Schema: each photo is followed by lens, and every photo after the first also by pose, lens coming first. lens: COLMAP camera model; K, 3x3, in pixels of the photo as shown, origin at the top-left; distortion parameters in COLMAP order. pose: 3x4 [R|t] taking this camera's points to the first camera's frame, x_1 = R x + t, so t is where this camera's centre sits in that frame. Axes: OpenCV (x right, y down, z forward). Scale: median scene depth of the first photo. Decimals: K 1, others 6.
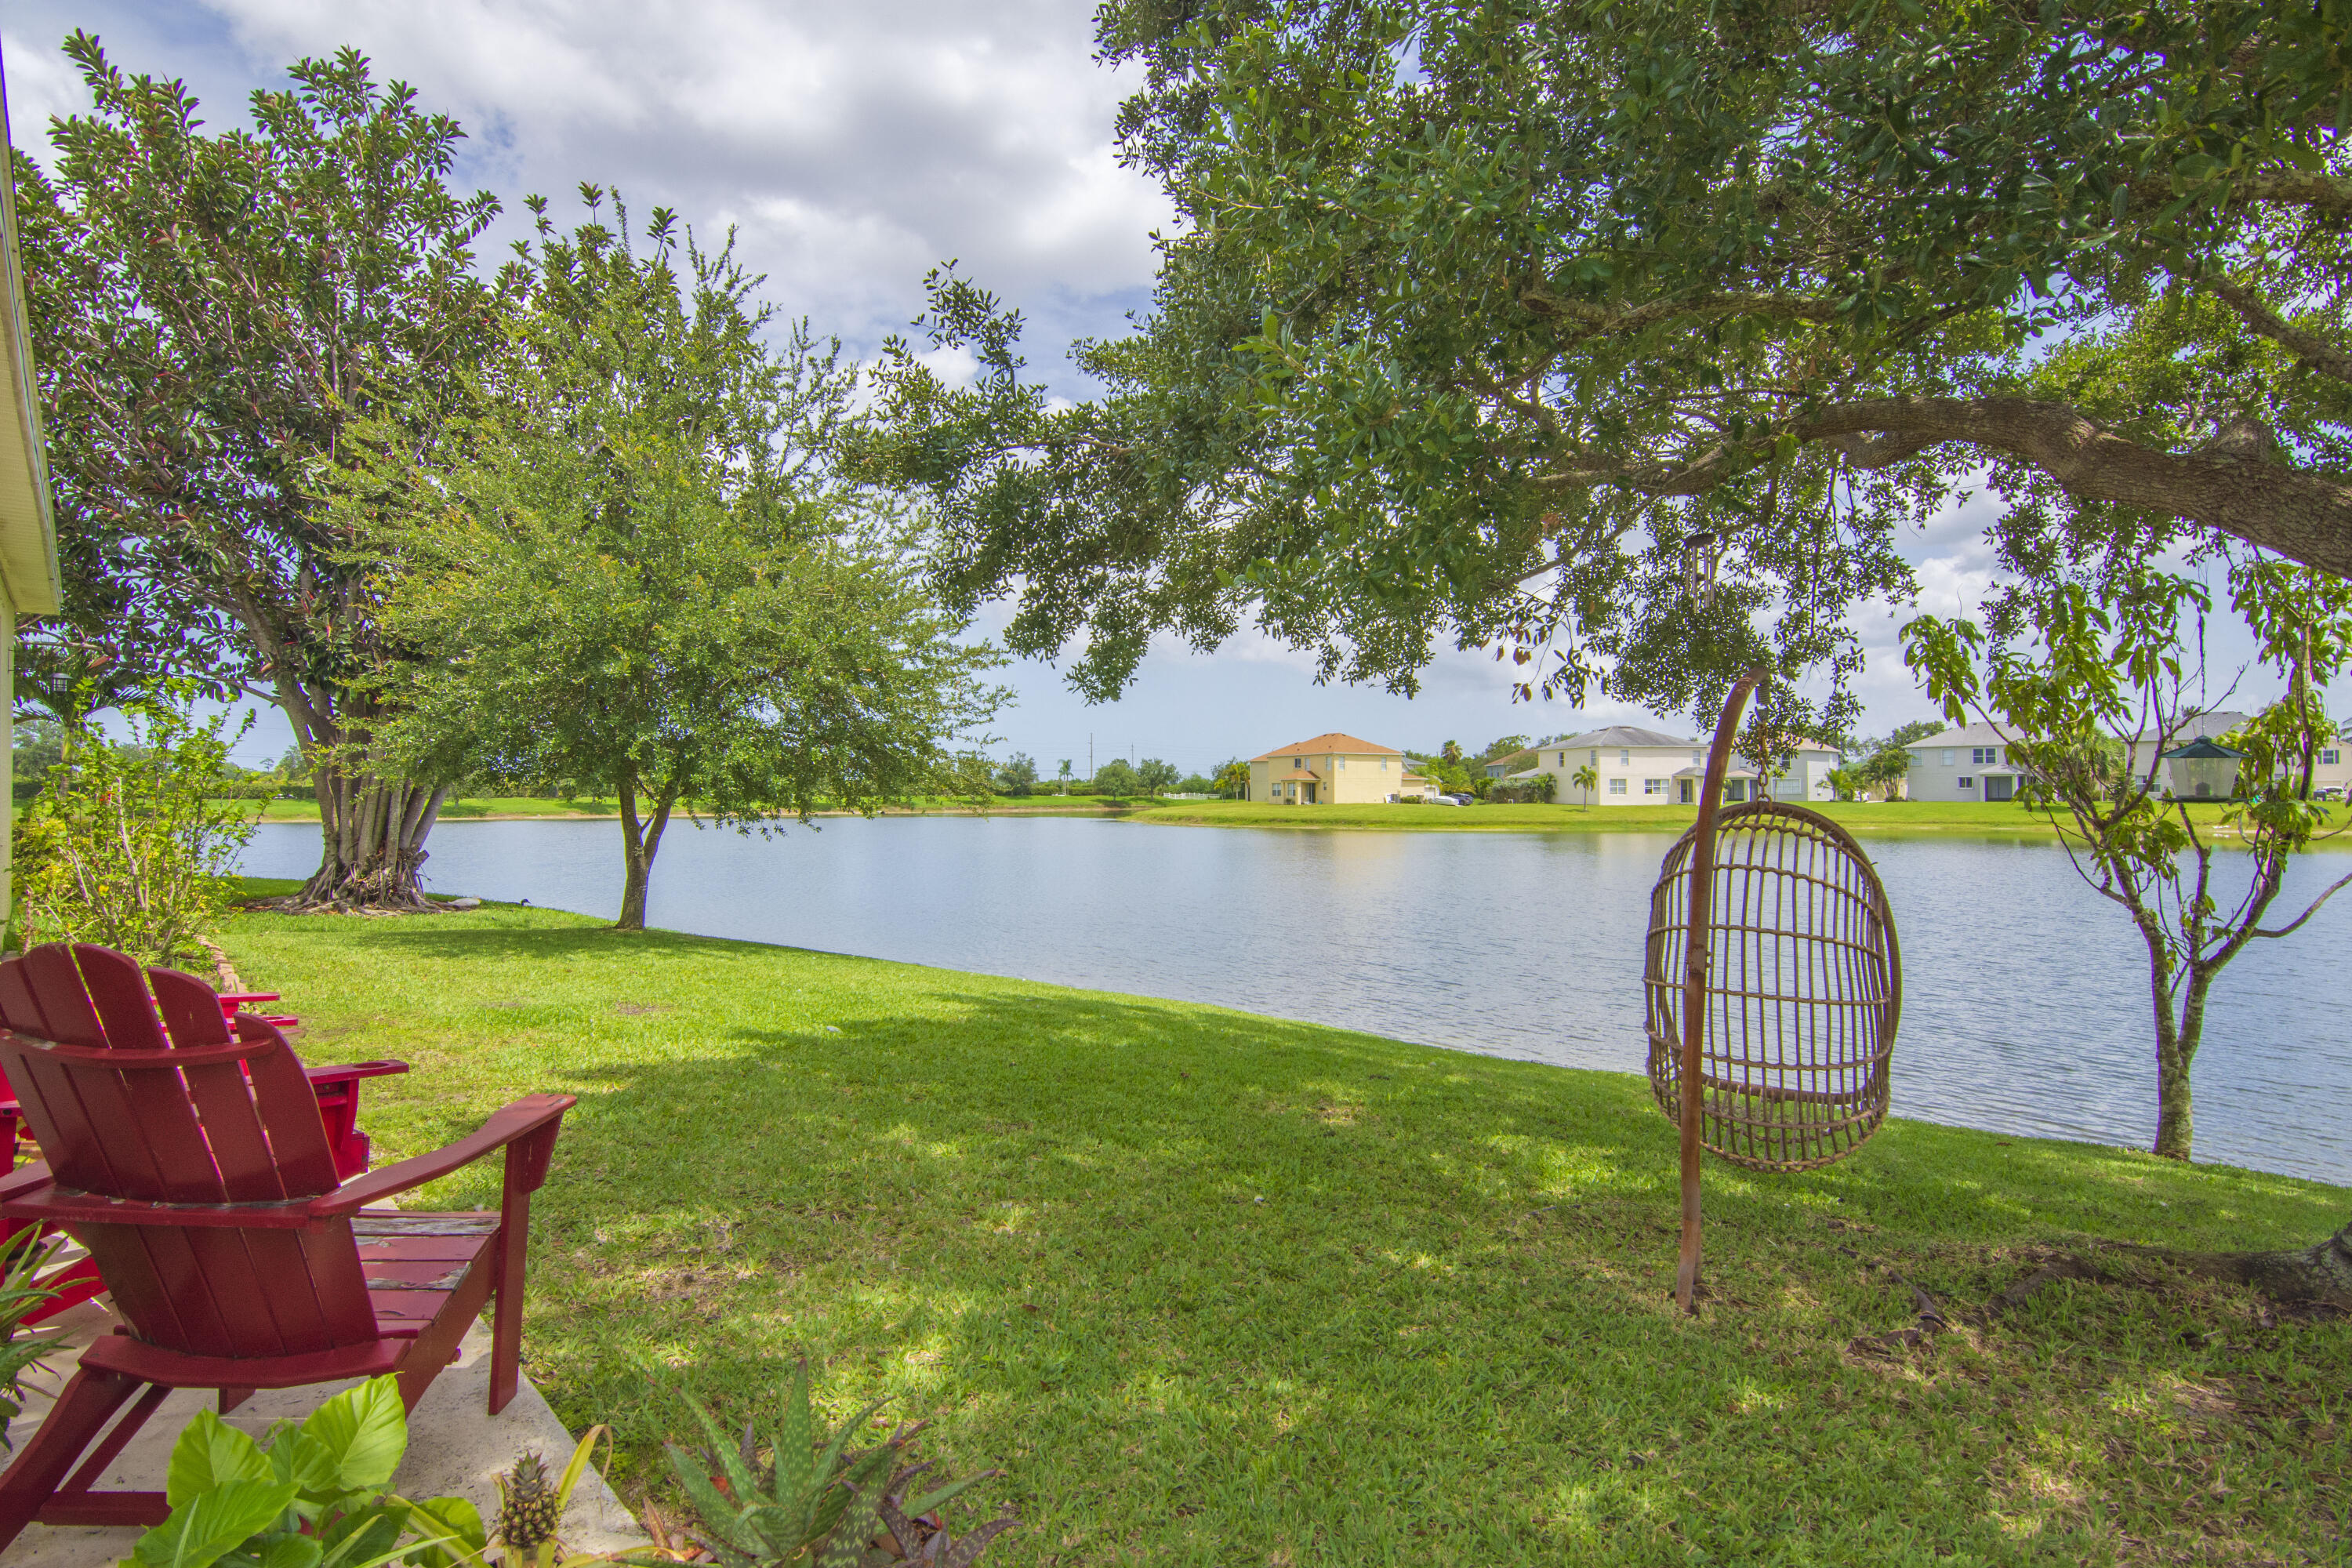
lens RADIAL K [[1139.5, 0, 1163.1], [0, 1139.5, 785.3], [0, 0, 1]] dist [-0.007454, -0.010132]
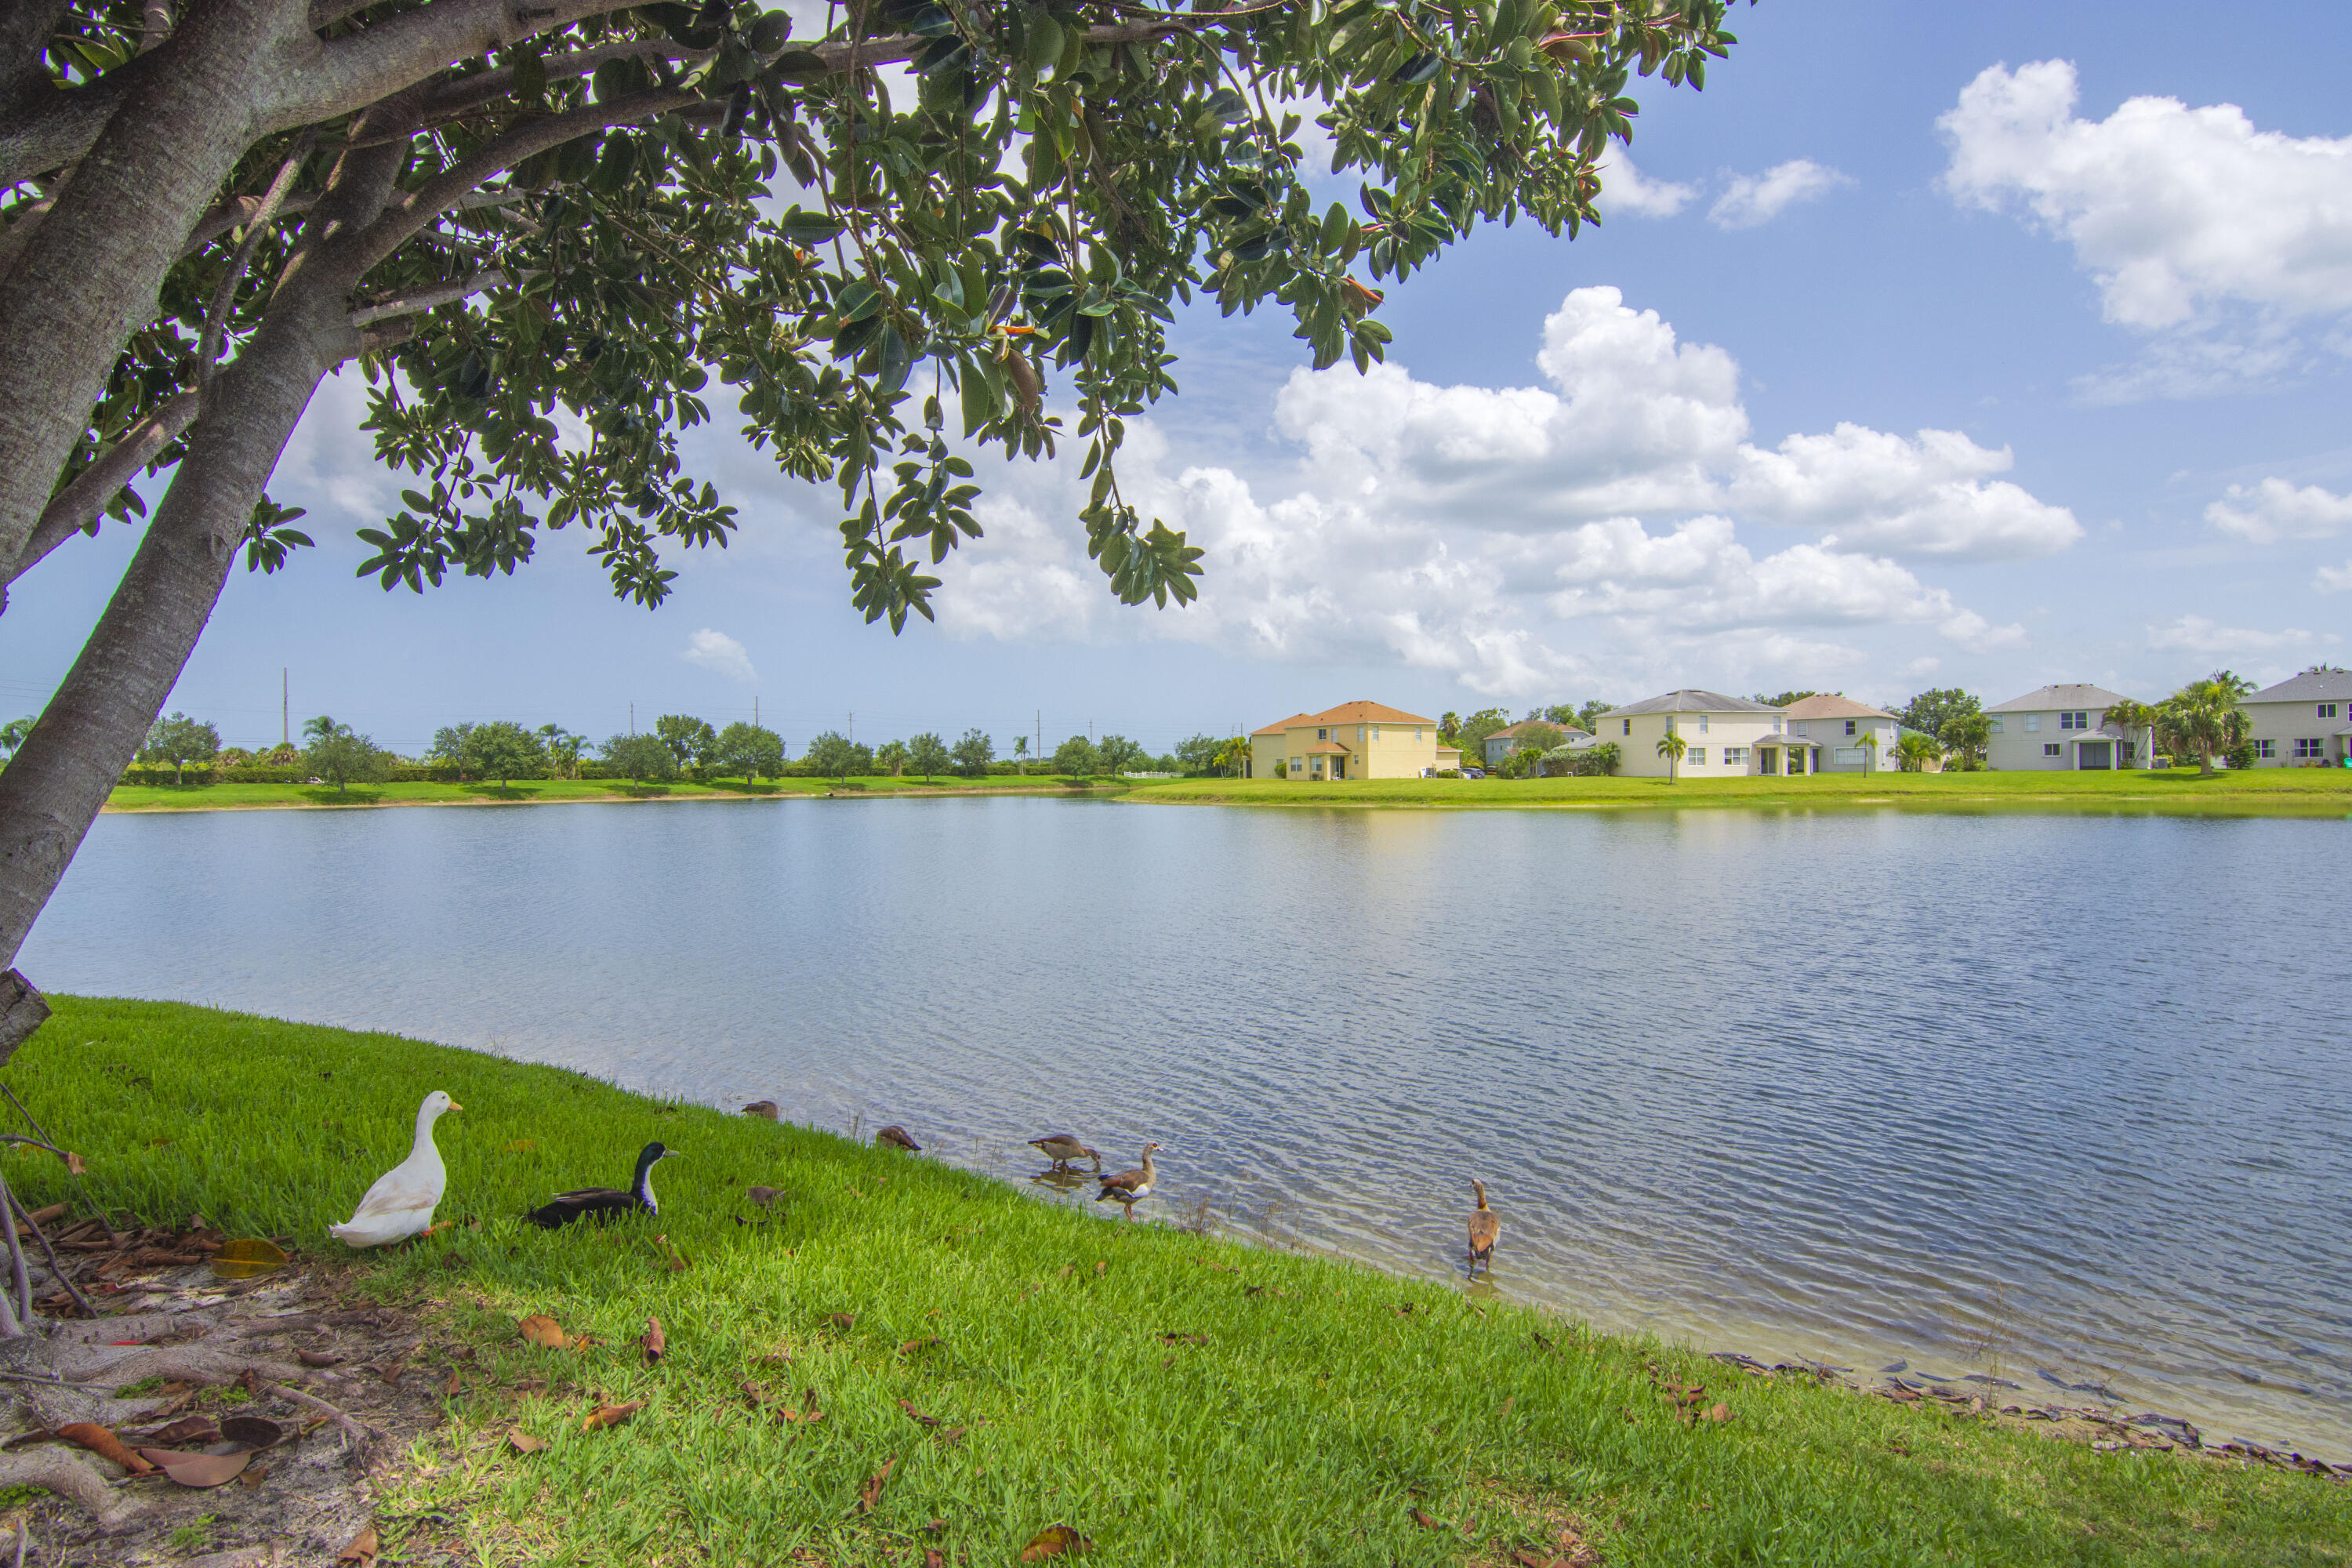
lens RADIAL K [[1139.5, 0, 1161.0], [0, 1139.5, 797.4], [0, 0, 1]] dist [-0.007454, -0.010132]
pose [[0.997223, -0.009811, 0.073829, -0.088590], [0.007817, 0.999598, 0.027248, 0.005561], [-0.074067, -0.026595, 0.996899, 0.128102]]
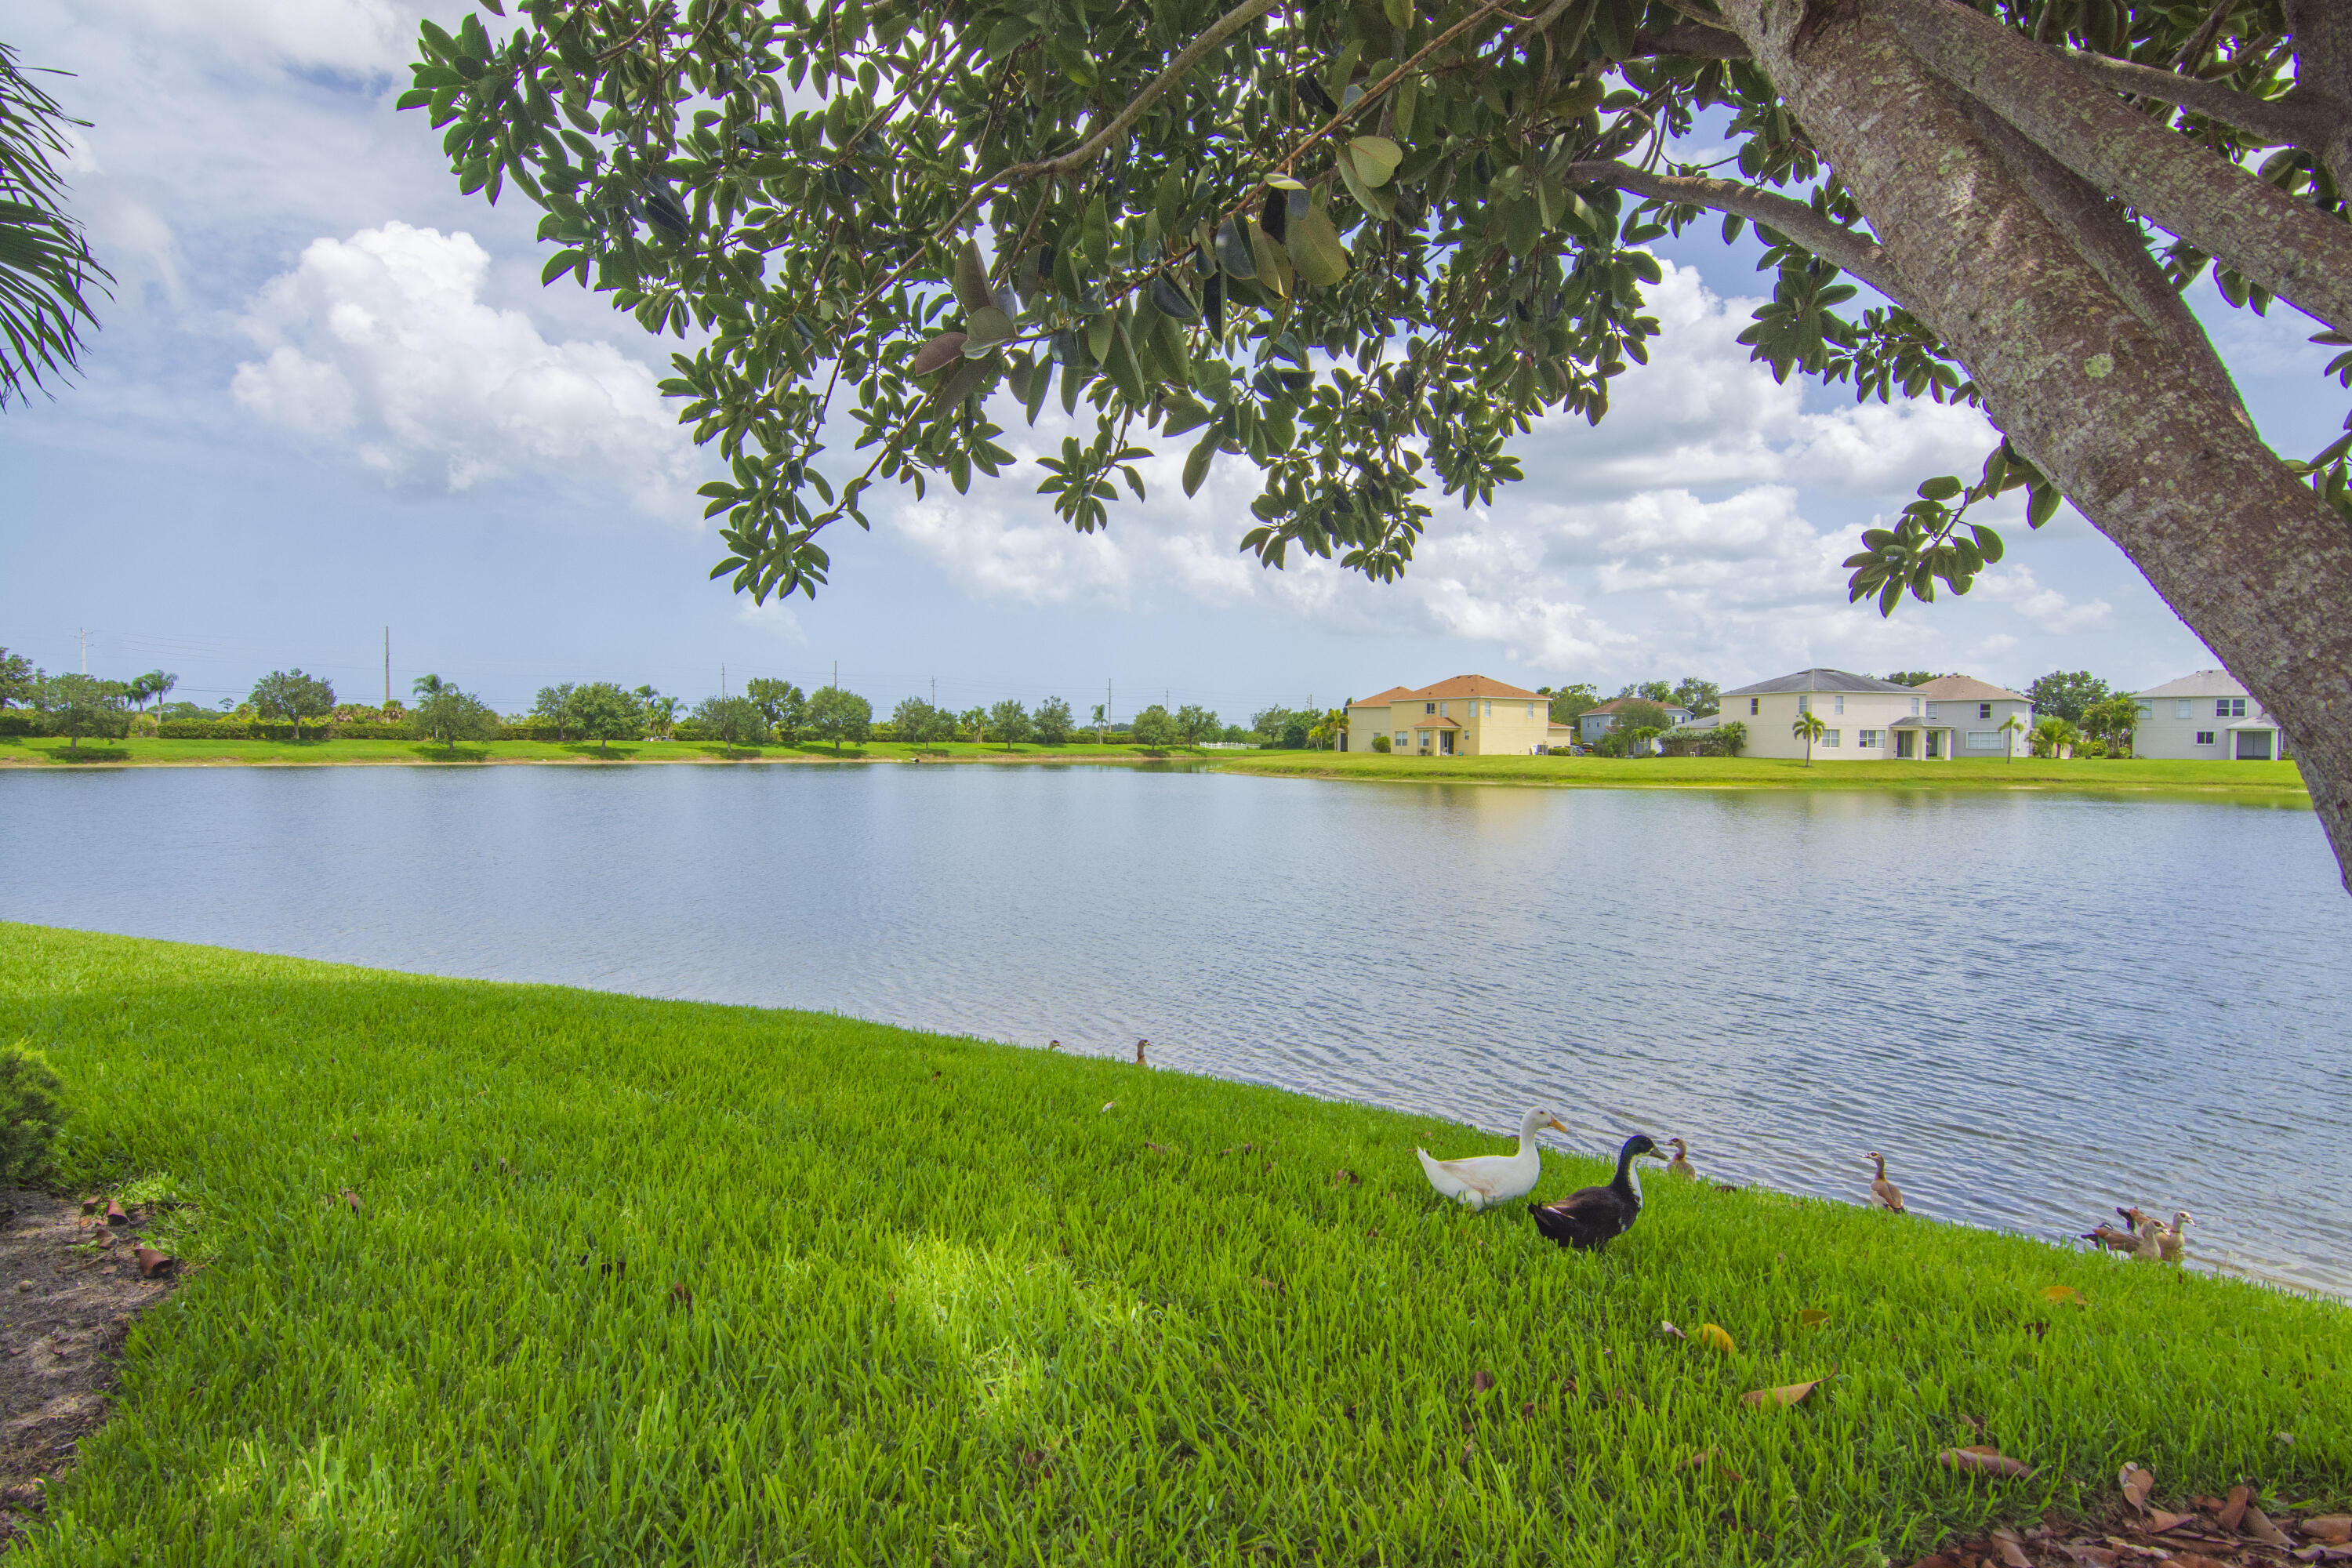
lens RADIAL K [[1139.5, 0, 1159.1], [0, 1139.5, 792.8], [0, 0, 1]] dist [-0.007454, -0.010132]
pose [[0.999541, 0.007788, 0.029266, -0.137236], [-0.009255, 0.998690, 0.050322, 0.003774], [-0.028835, -0.050570, 0.998304, 0.139214]]
